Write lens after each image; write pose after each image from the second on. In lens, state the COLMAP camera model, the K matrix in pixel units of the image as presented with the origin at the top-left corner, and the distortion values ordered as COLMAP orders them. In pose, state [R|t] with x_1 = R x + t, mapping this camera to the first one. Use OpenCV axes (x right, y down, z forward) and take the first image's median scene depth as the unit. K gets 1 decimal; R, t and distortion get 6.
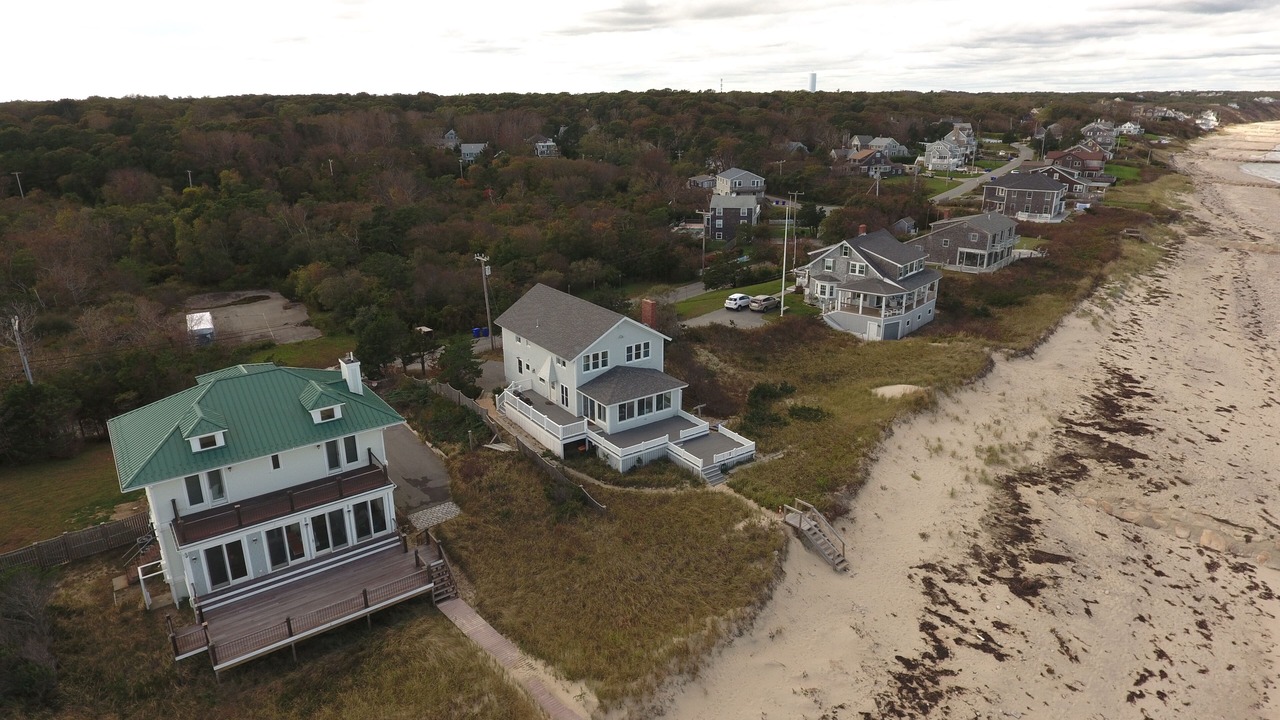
lens RADIAL K [[755.0, 0, 640.0], [0, 755.0, 360.0], [0, 0, 1]] dist [0.000433, 0.000107]
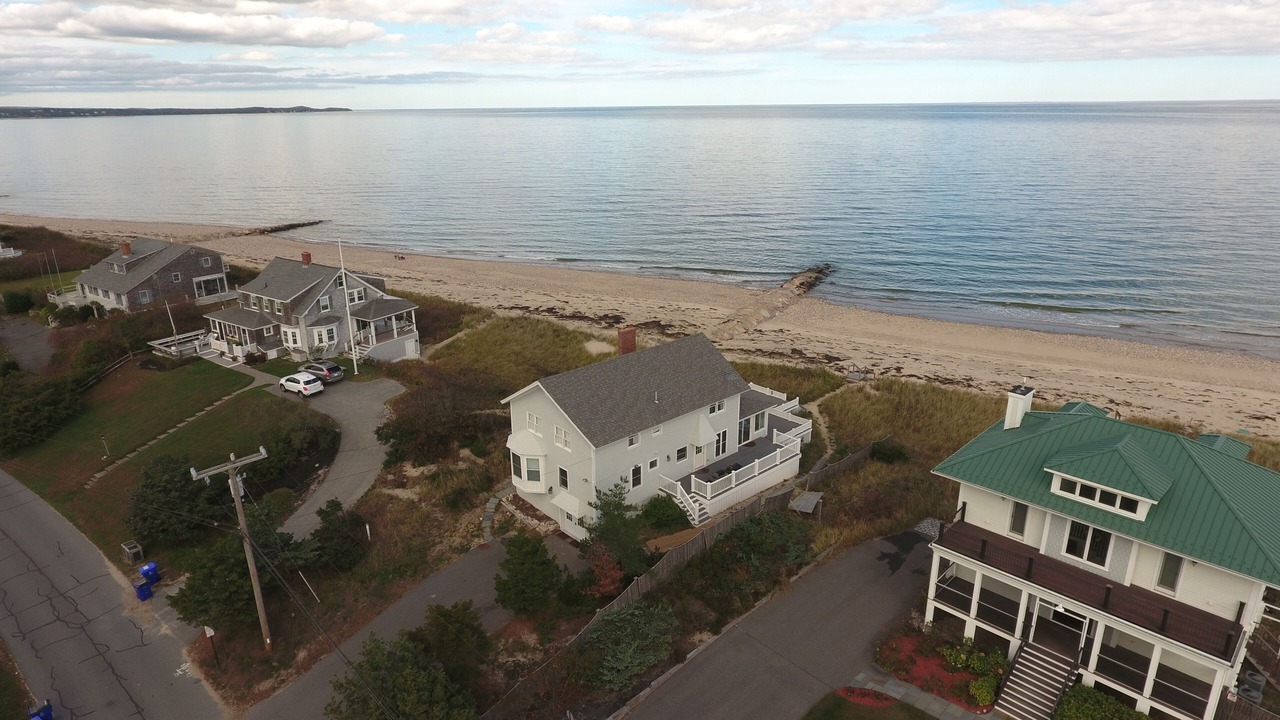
lens RADIAL K [[755.0, 0, 640.0], [0, 755.0, 360.0], [0, 0, 1]] dist [0.000433, 0.000107]
pose [[-0.134311, -0.313549, 0.940025, -0.728222], [0.327434, 0.881295, 0.340744, -0.301194], [-0.935279, 0.353562, -0.015701, 0.906831]]
